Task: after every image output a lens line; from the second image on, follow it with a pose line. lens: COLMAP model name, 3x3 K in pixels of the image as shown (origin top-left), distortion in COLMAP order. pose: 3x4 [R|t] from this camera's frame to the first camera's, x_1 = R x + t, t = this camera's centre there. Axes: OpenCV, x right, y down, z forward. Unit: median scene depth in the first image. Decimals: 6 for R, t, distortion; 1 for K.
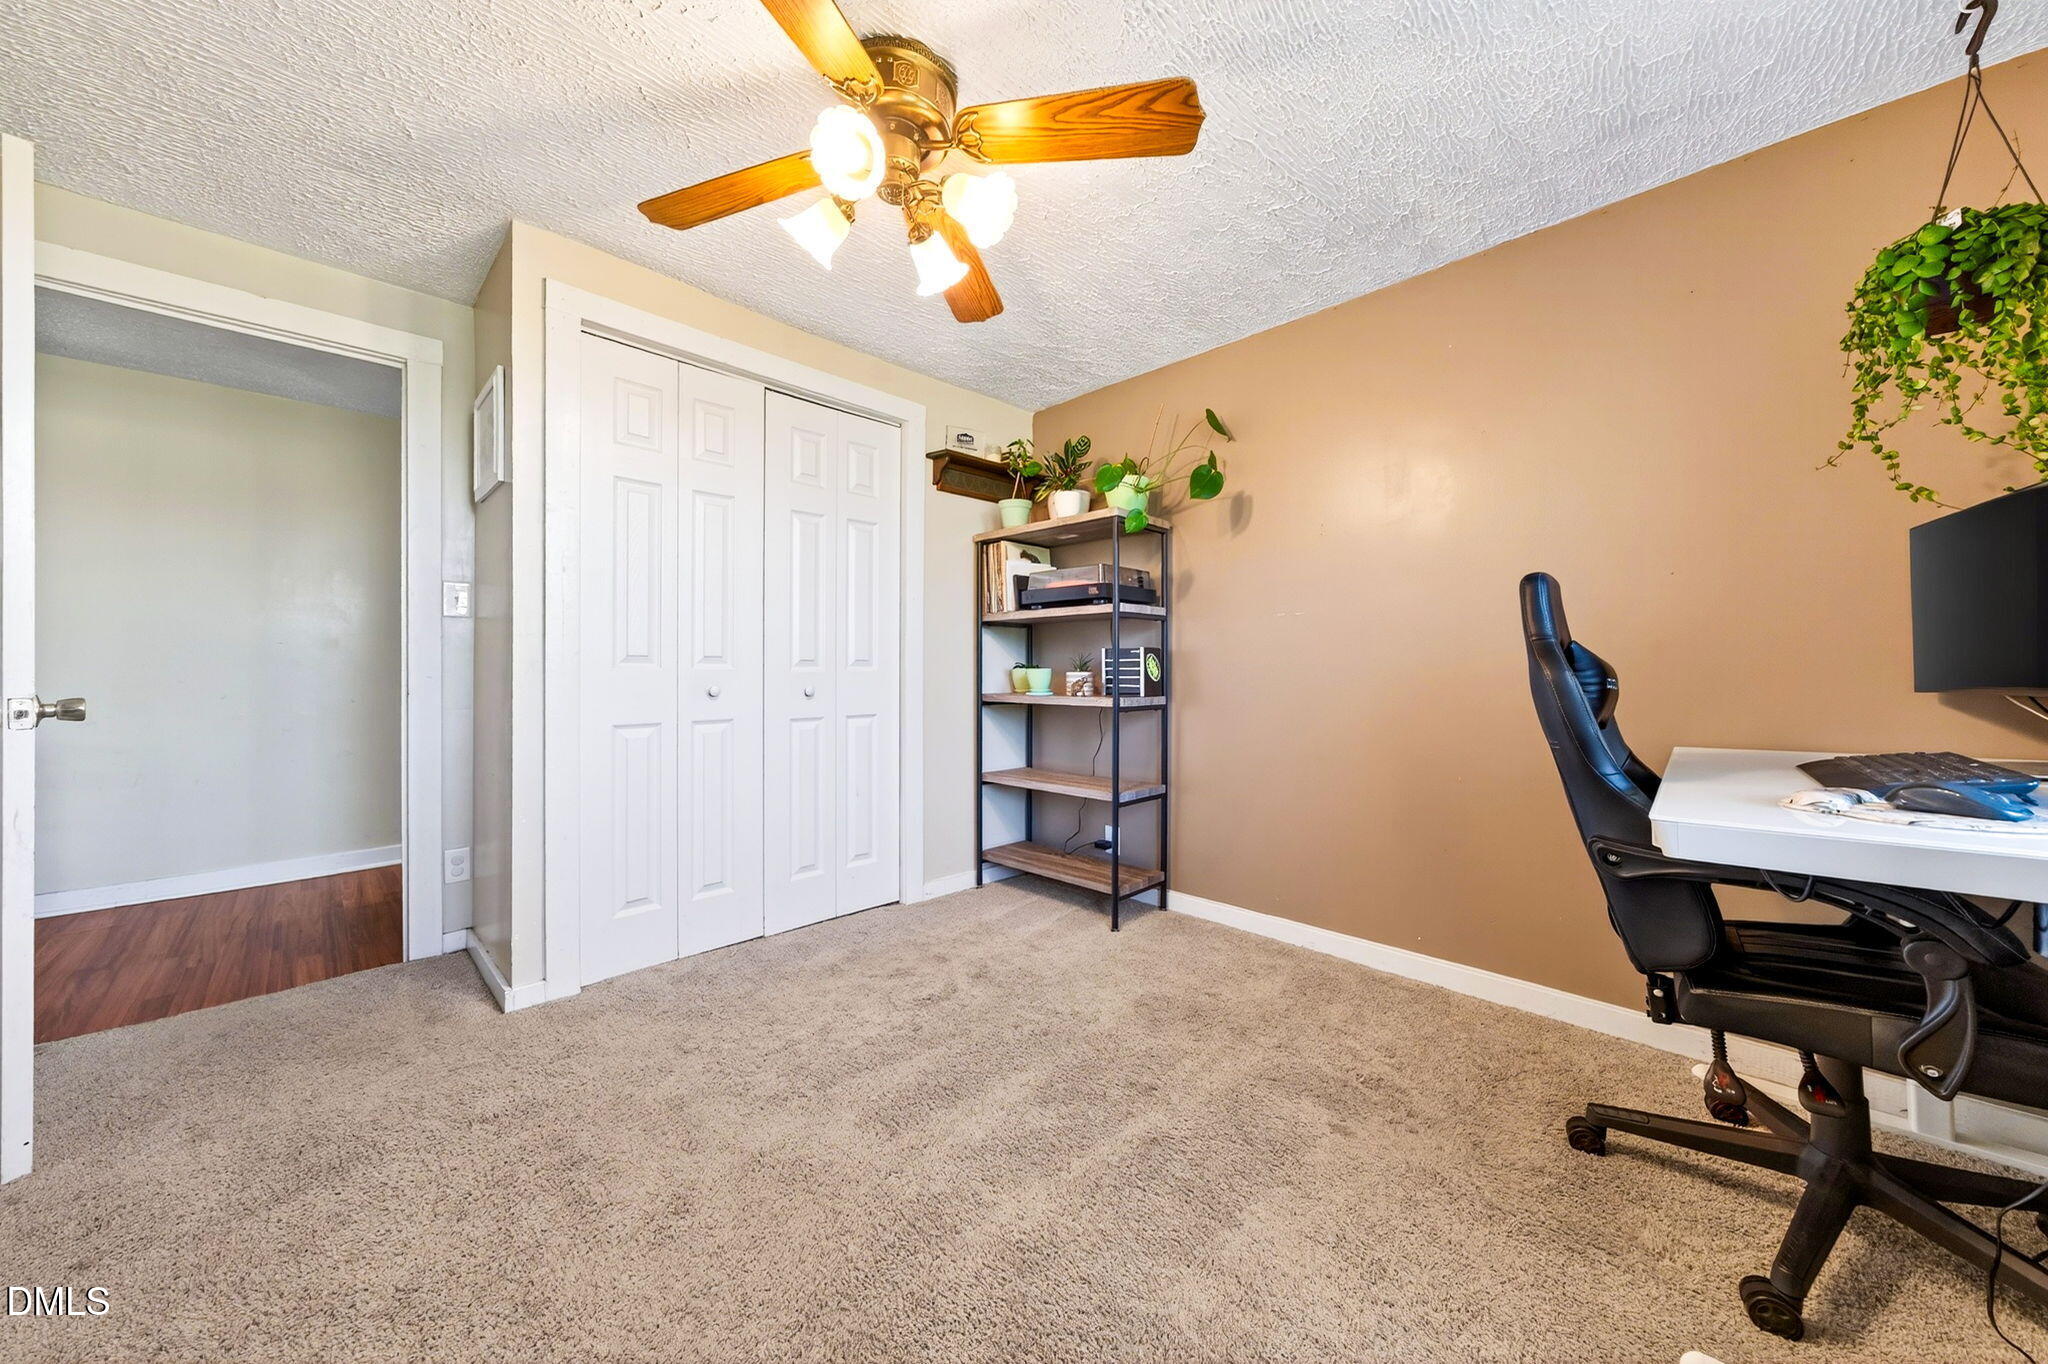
lens RADIAL K [[715.5, 0, 1026.1], [0, 715.5, 666.3], [0, 0, 1]] dist [-0.001384, 0.000004]
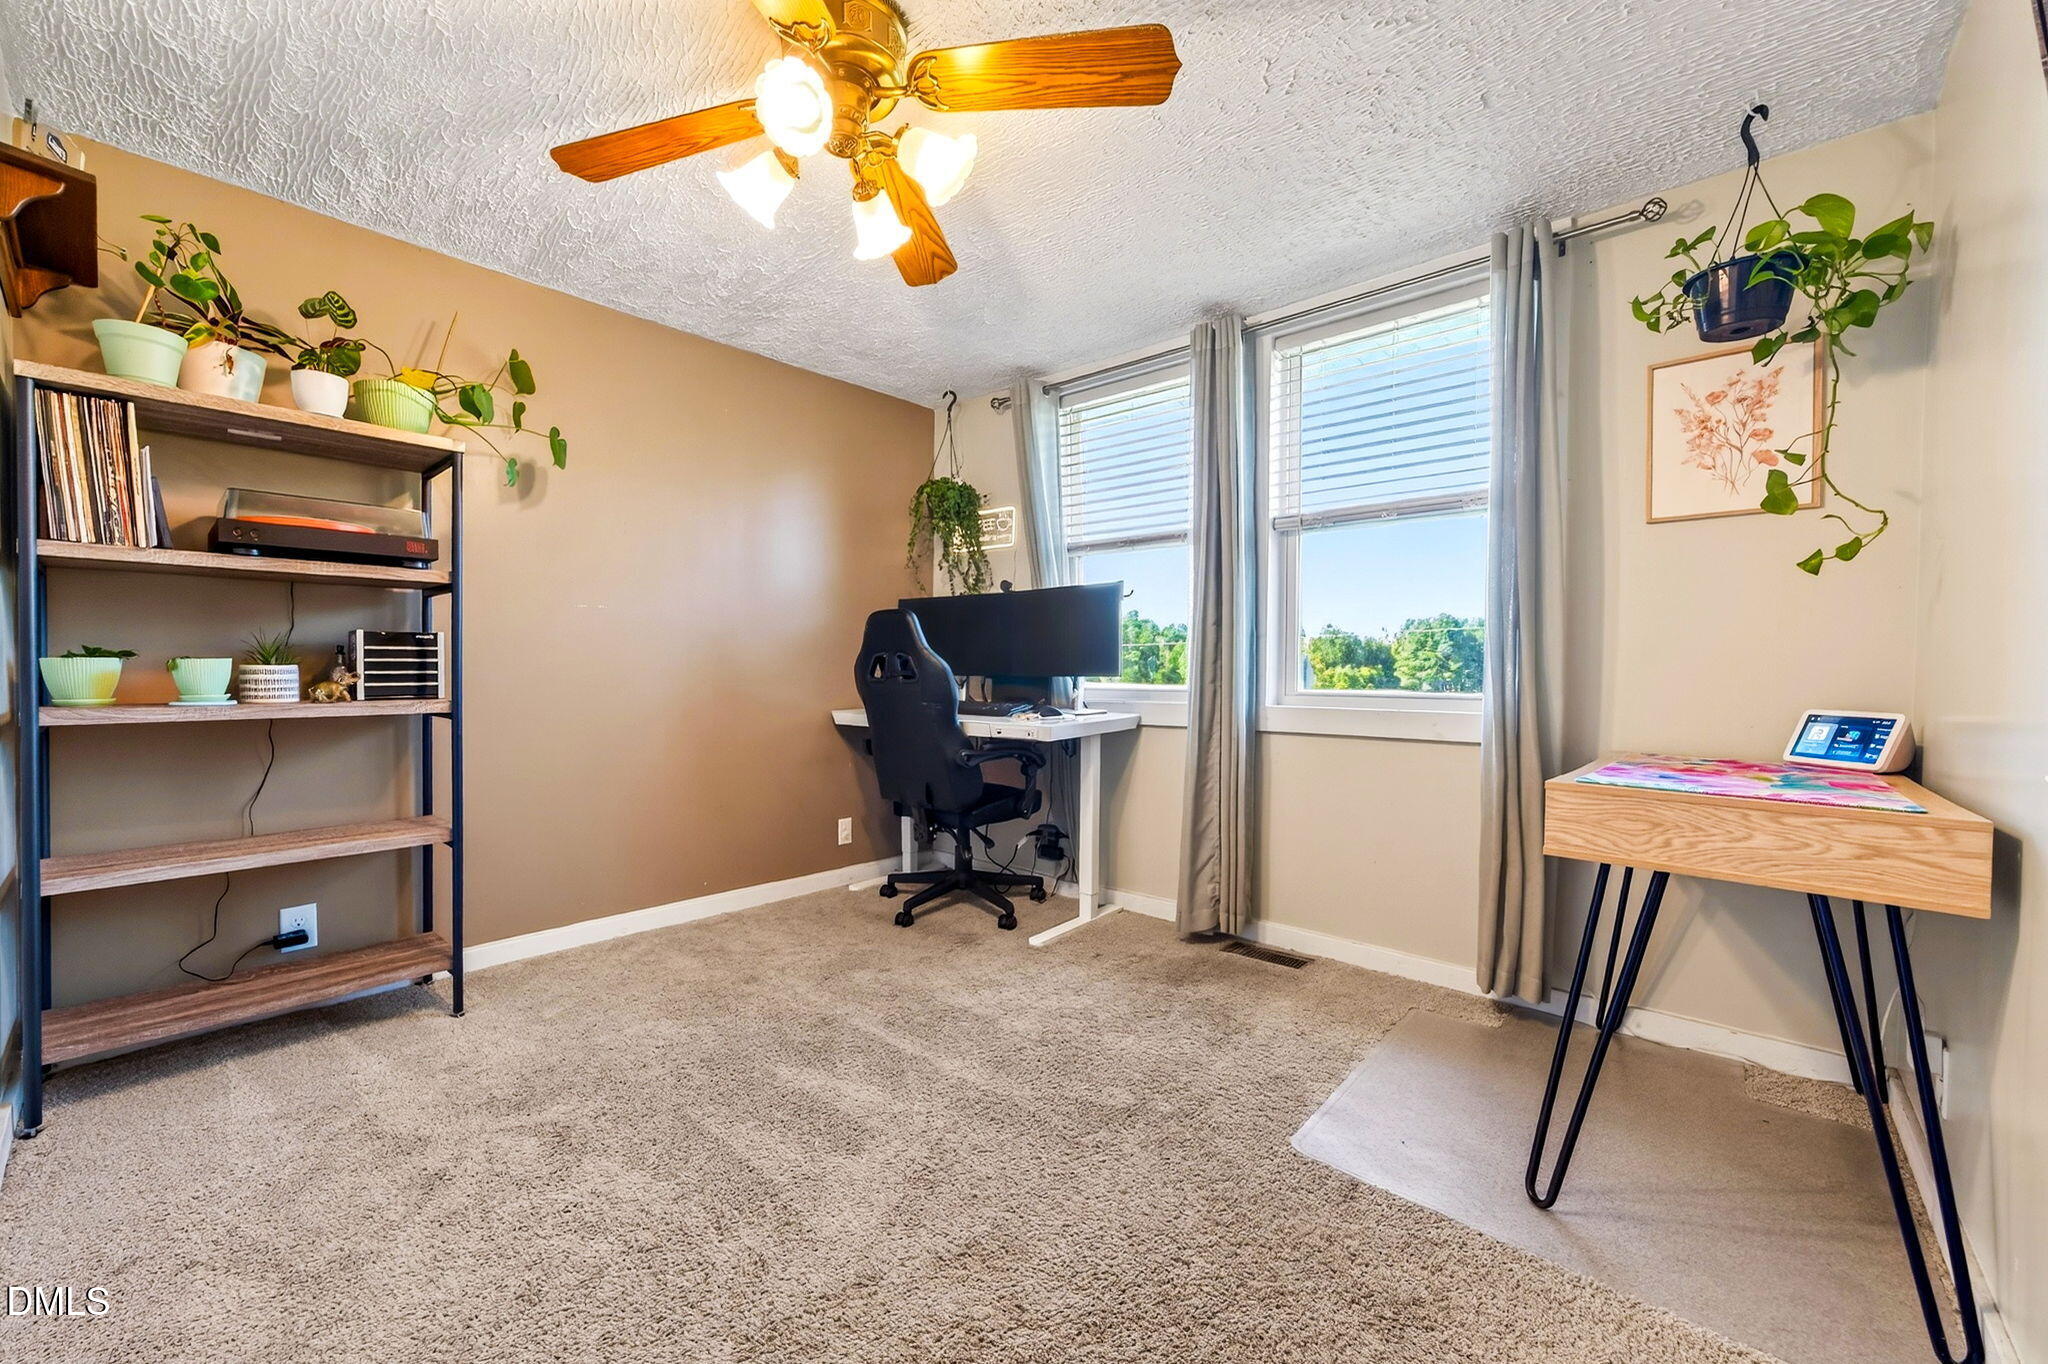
lens RADIAL K [[793.3, 0, 996.9], [0, 793.3, 680.7], [0, 0, 1]] dist [-0.000495, 0.000128]
pose [[-0.043176, -0.016828, 0.998926, -0.890217], [-0.011948, 0.999795, 0.016326, 0.004932], [-0.998996, -0.011231, -0.043368, 0.608210]]
